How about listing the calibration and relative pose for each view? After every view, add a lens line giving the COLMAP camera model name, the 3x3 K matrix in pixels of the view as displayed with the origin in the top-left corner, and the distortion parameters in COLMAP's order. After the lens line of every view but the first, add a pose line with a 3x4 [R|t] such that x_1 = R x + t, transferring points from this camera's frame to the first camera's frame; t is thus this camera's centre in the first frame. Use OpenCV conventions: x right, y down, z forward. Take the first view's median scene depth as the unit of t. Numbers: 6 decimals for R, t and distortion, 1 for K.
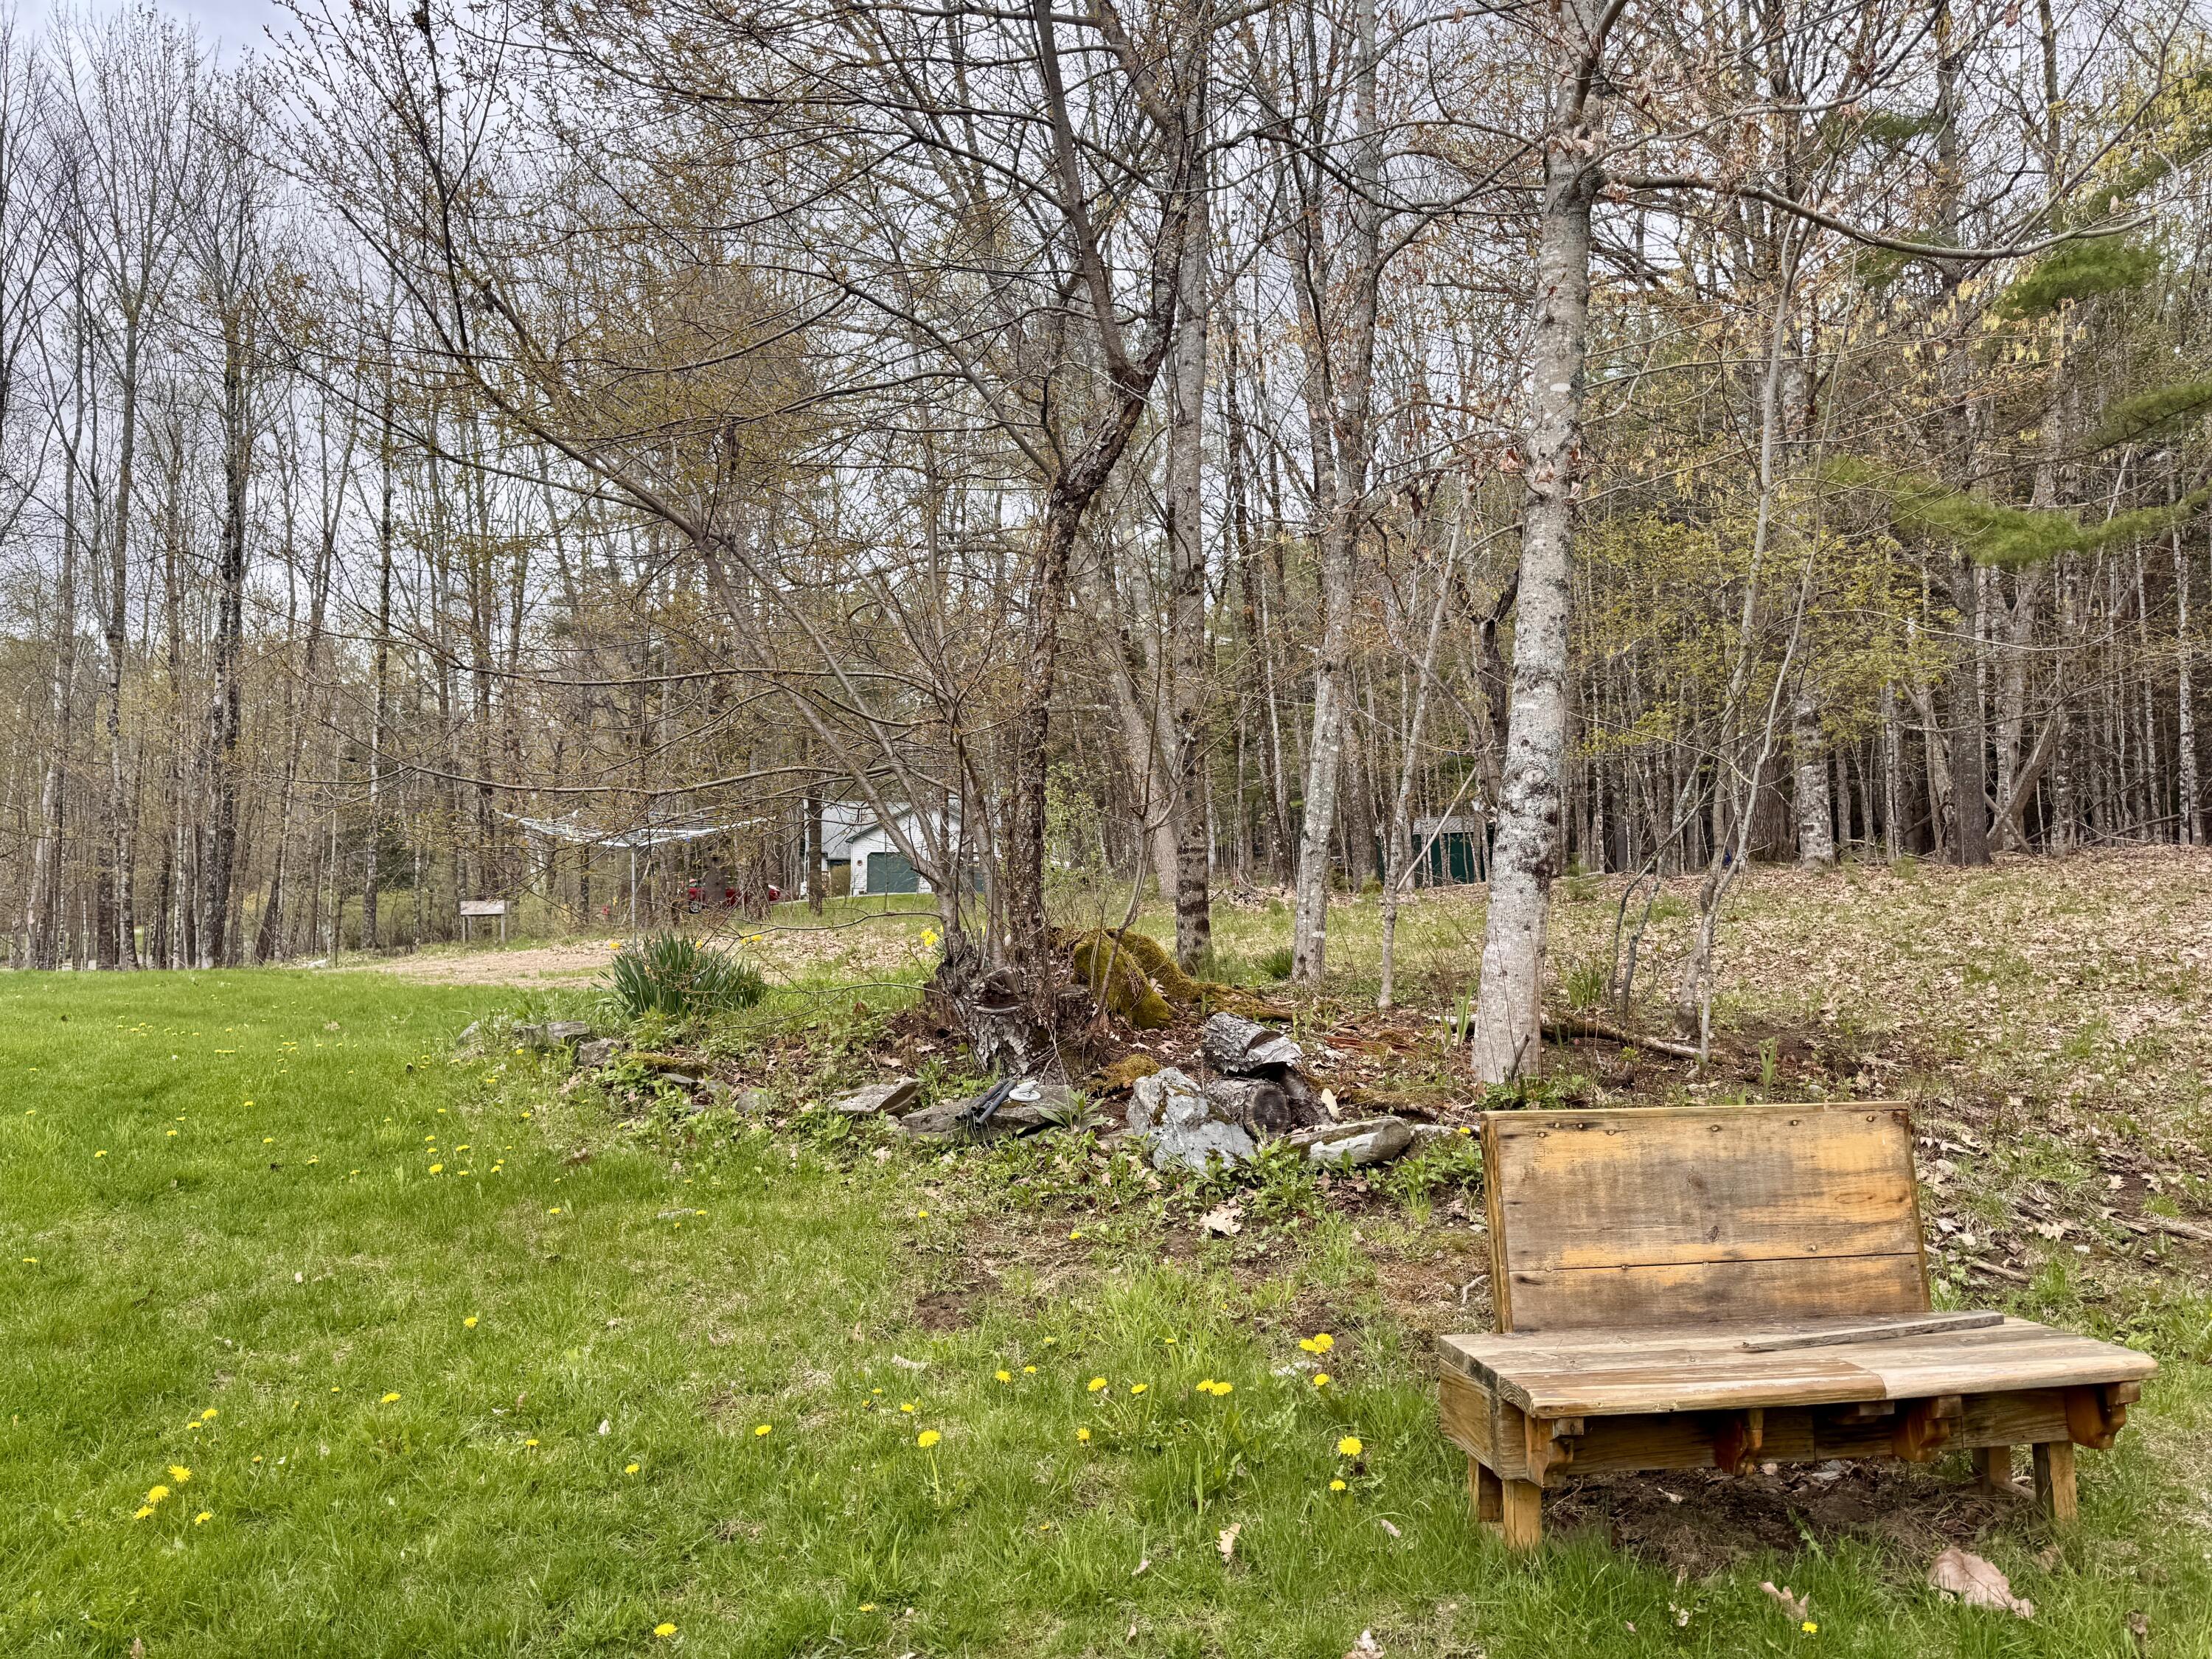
lens RADIAL K [[1560.1, 0, 1094.3], [0, 1560.1, 850.3], [0, 0, 1]] dist [0.035813, -0.039575]
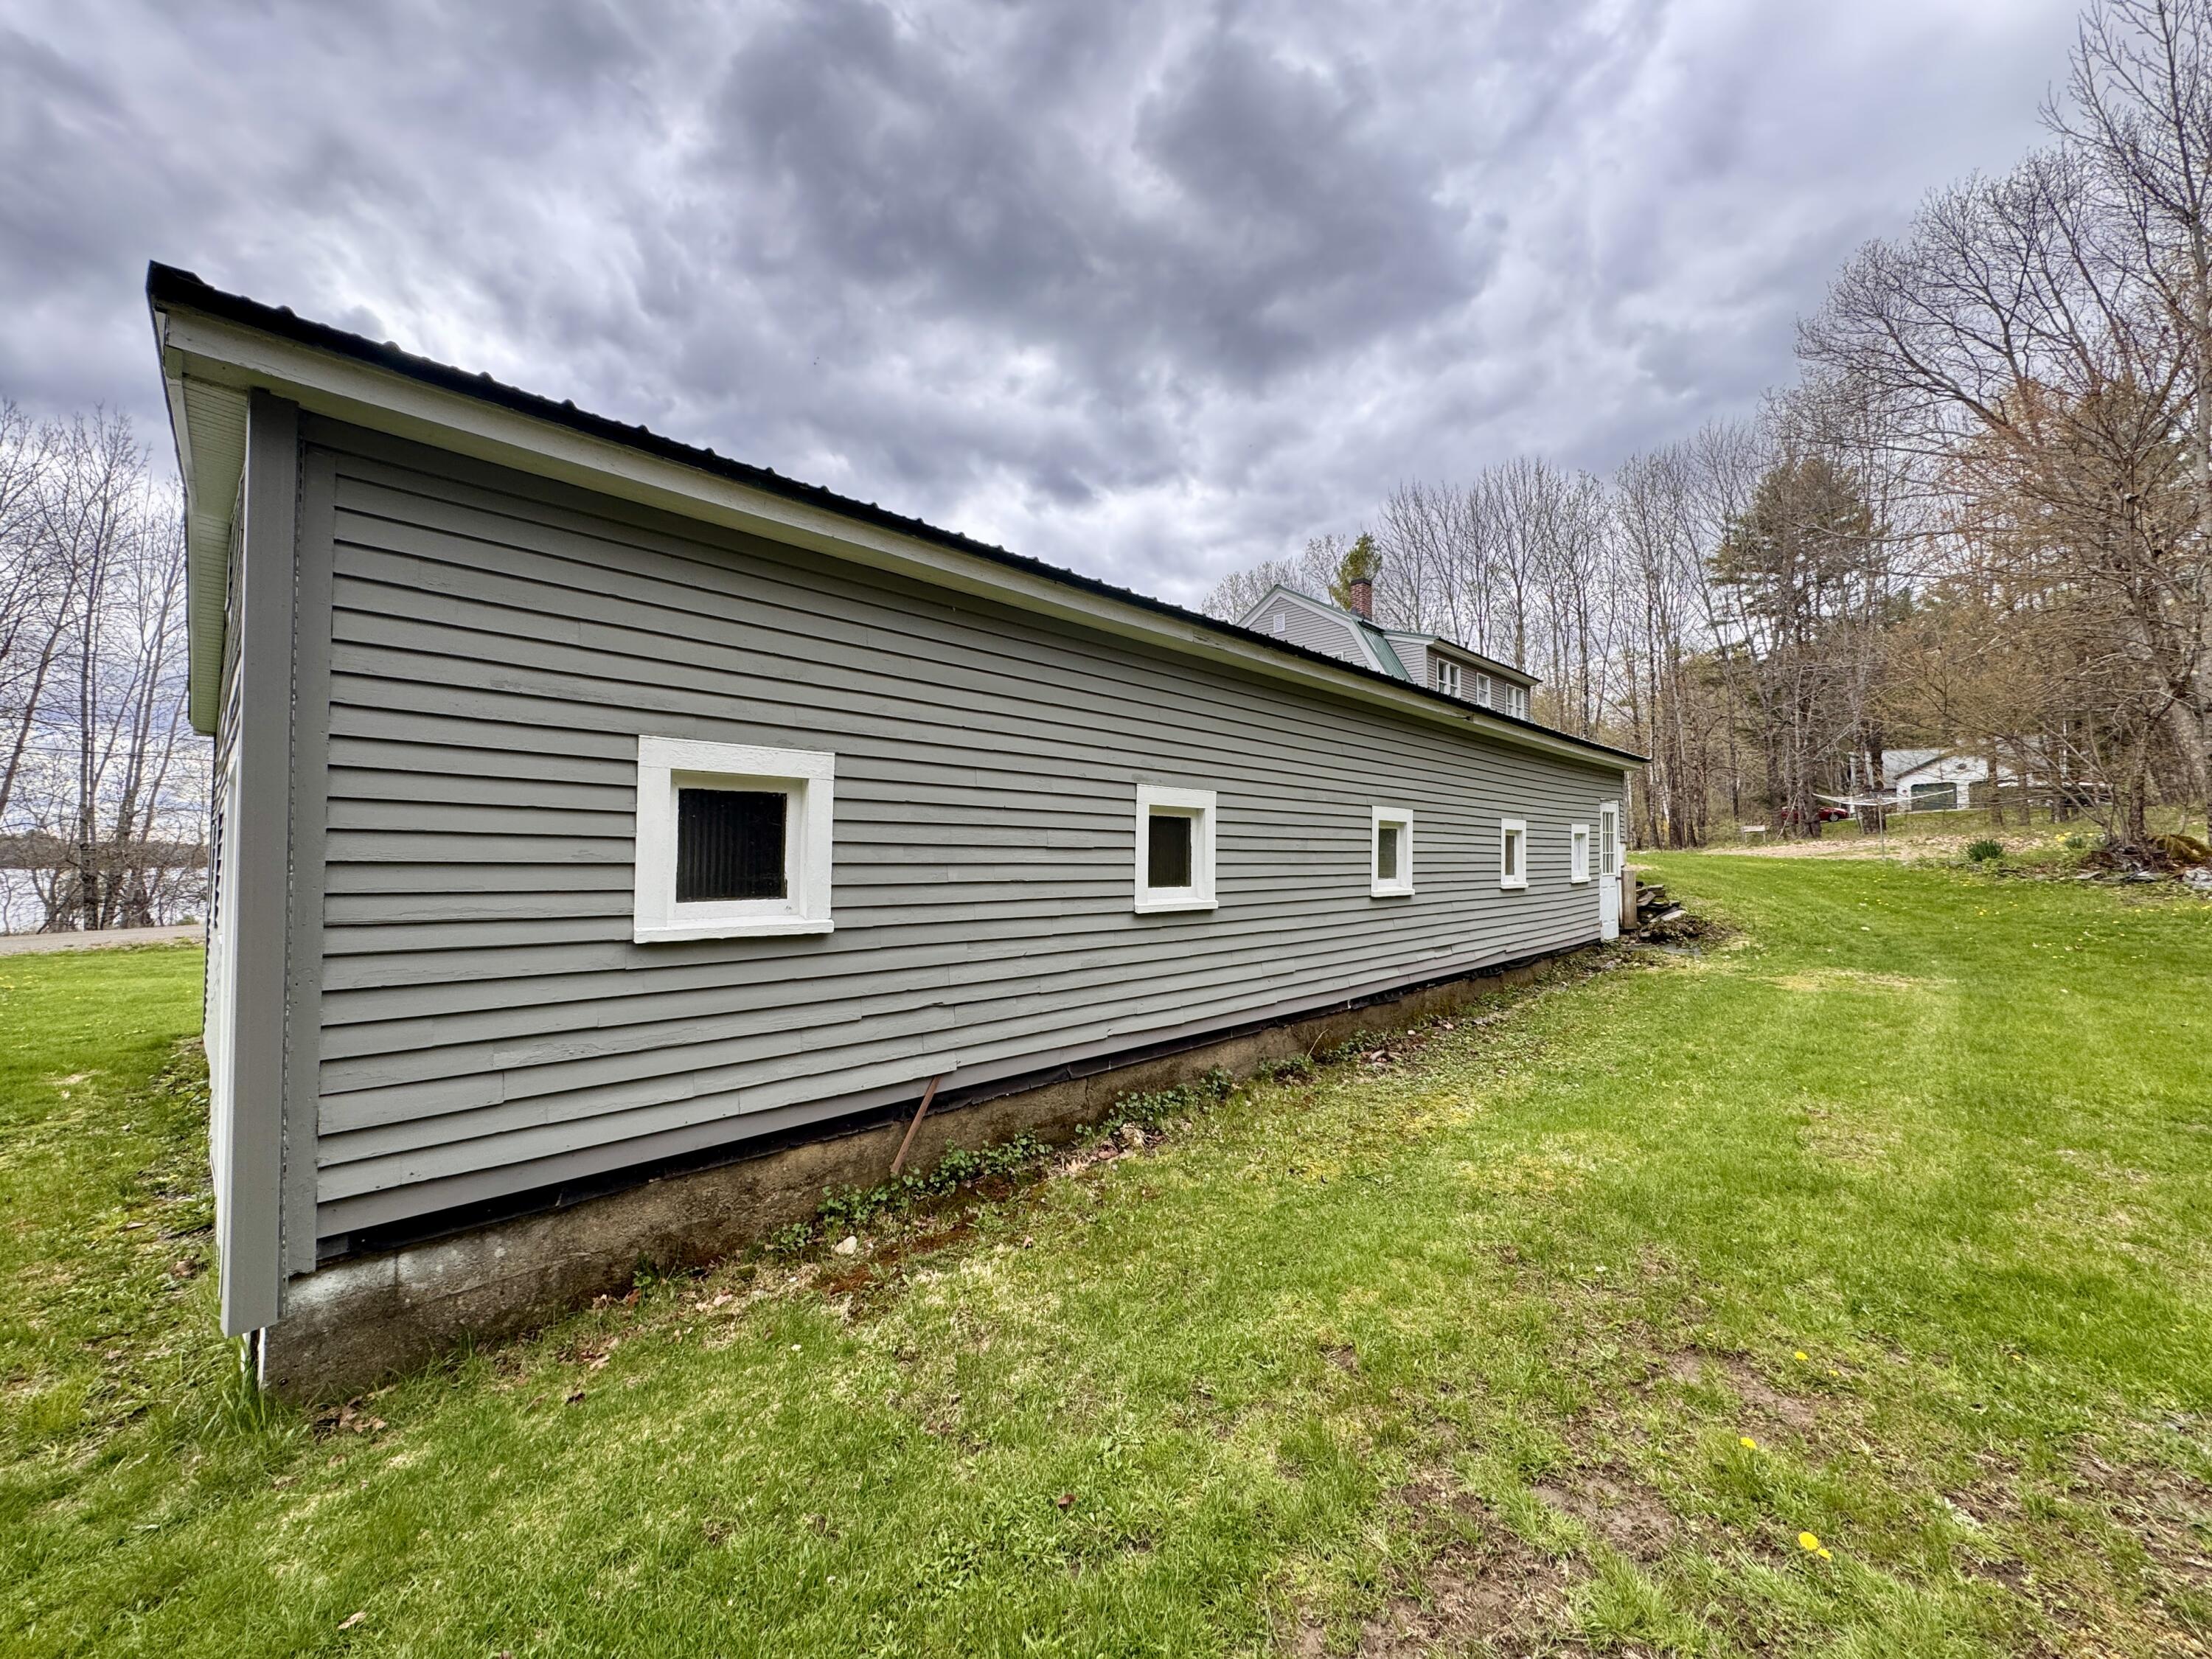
lens RADIAL K [[887.1, 0, 1115.4], [0, 887.1, 831.6], [0, 0, 1]] dist [-0.001563, 0.001806]
pose [[0.654905, -0.020233, -0.755440, -0.033584], [0.052244, 0.998462, 0.018550, -0.099936], [0.753903, -0.051616, 0.654955, -1.799340]]
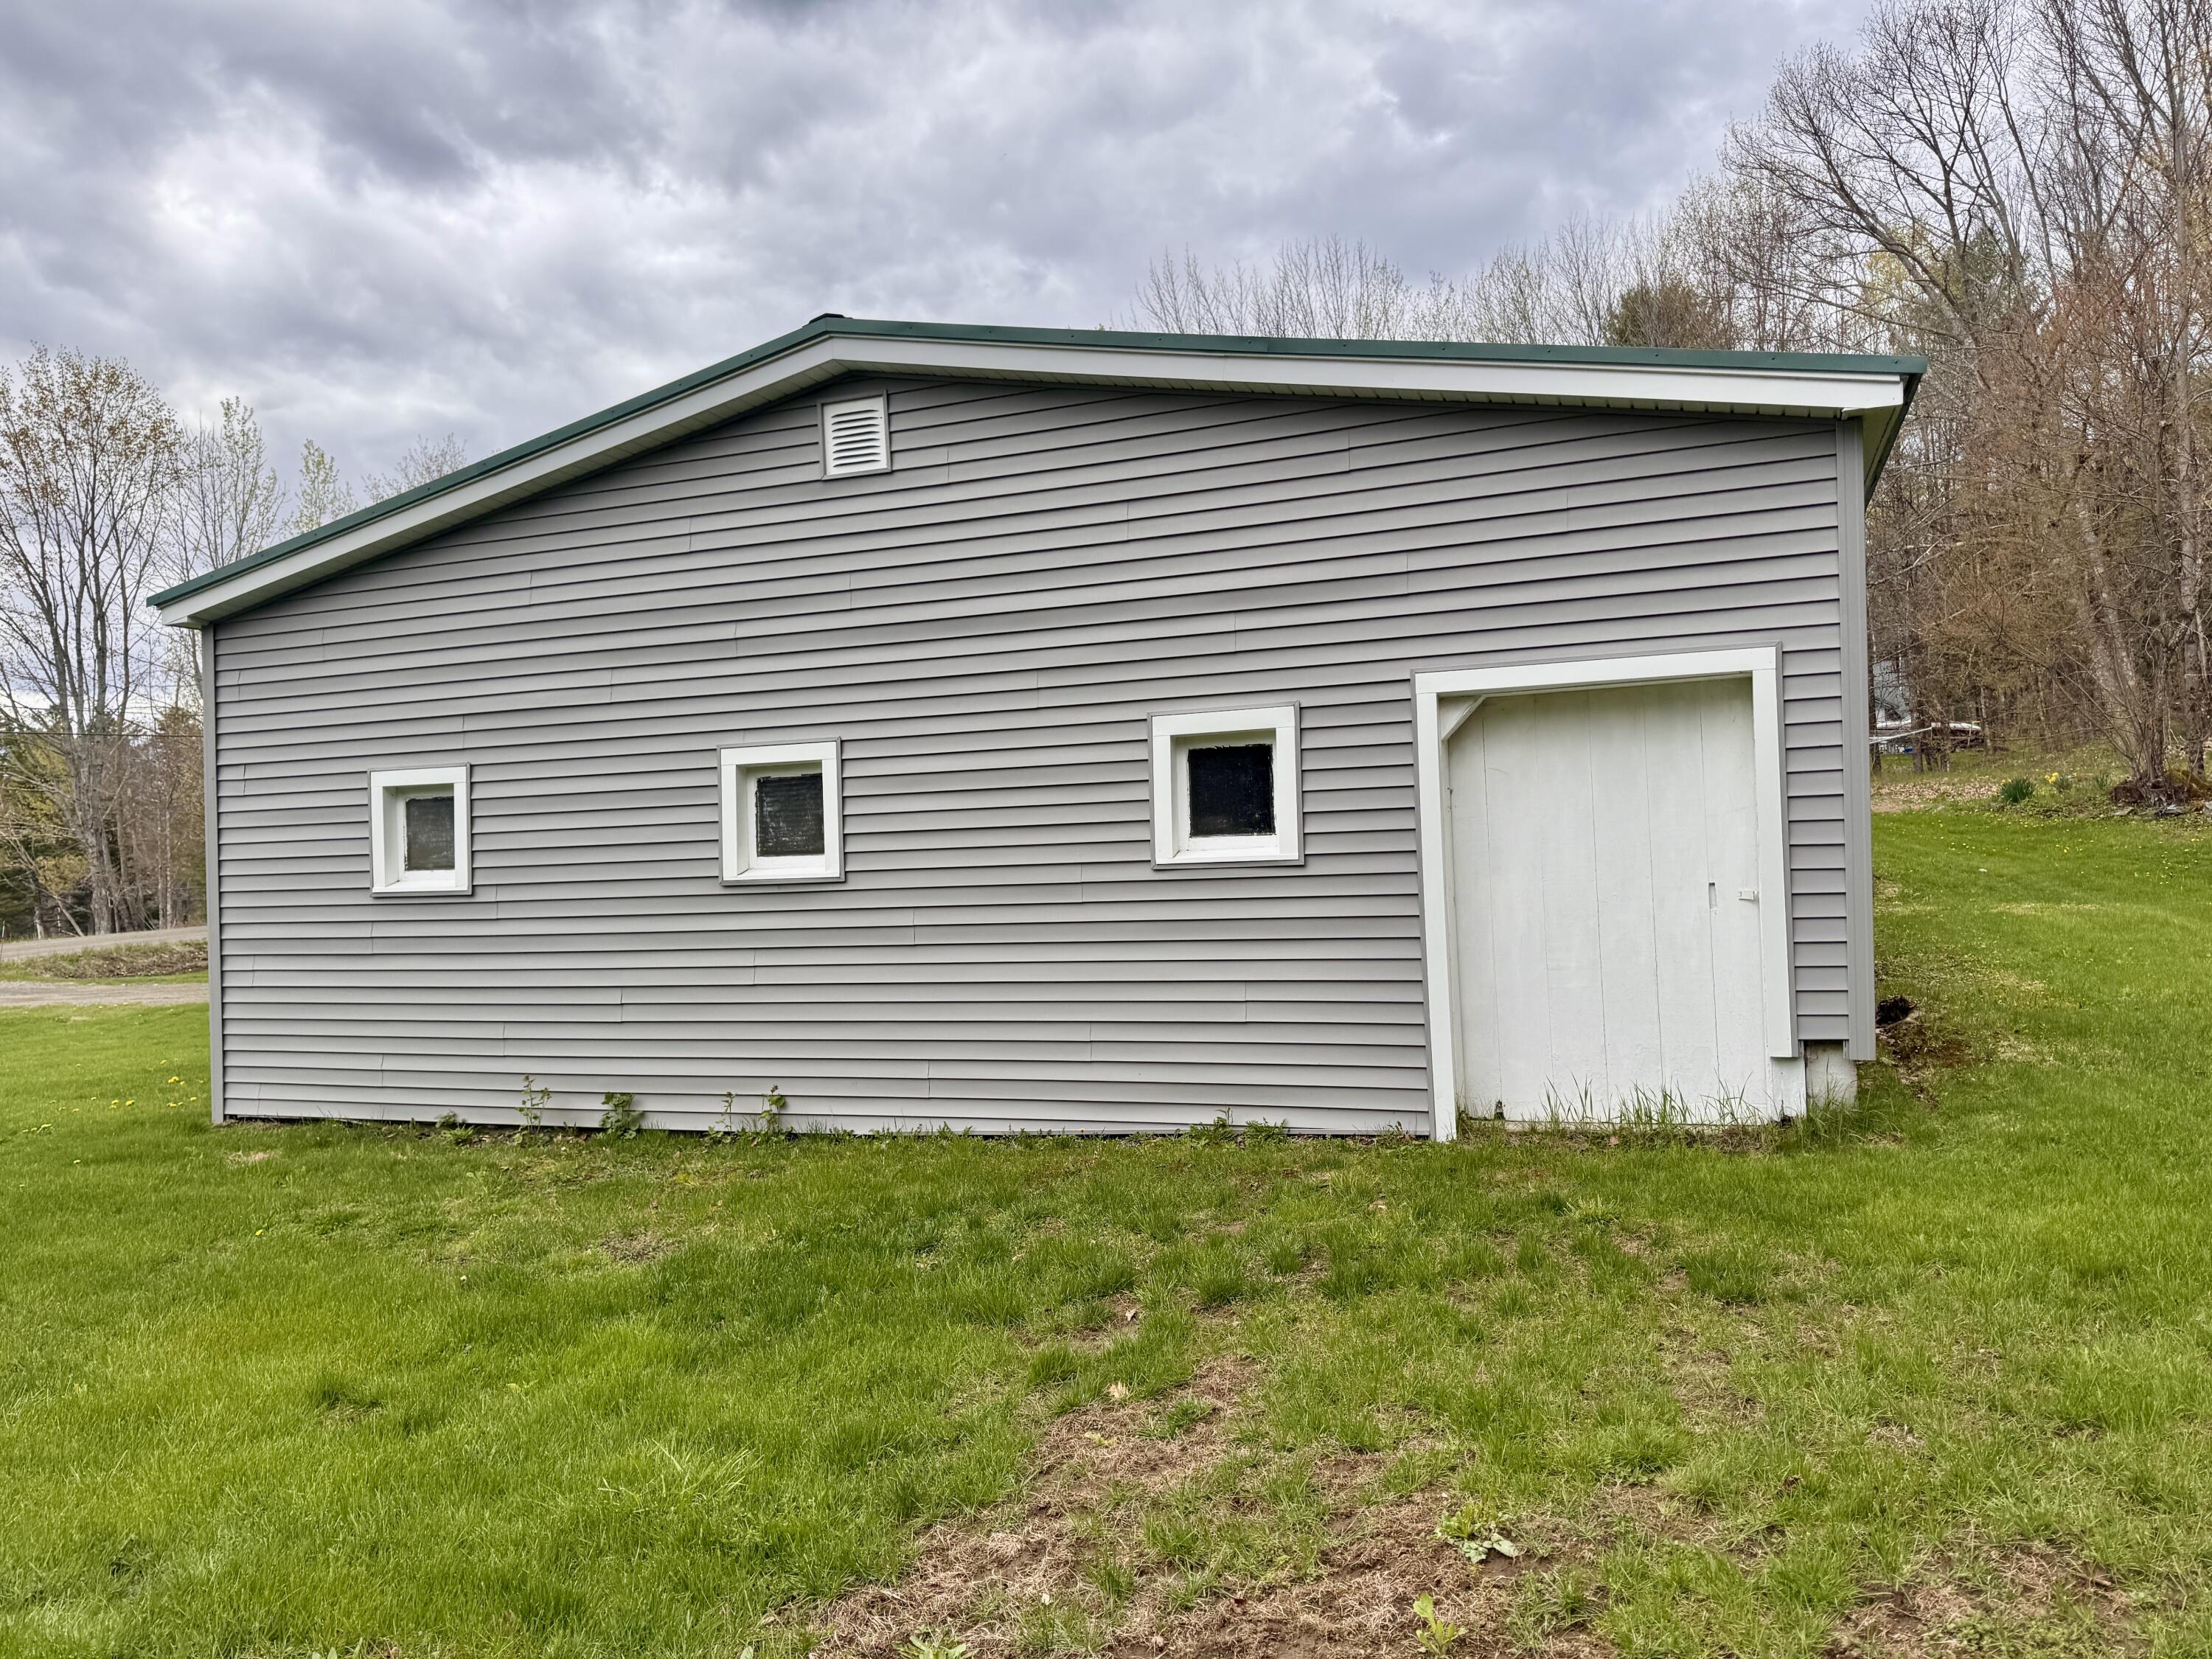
lens RADIAL K [[1560.1, 0, 1113.0], [0, 1560.1, 831.7], [0, 0, 1]] dist [0.035813, -0.039575]
pose [[0.884538, -0.025664, -0.465761, -0.410107], [0.058163, 0.996761, 0.055536, -0.123877], [0.462827, -0.076213, 0.883166, -2.790312]]
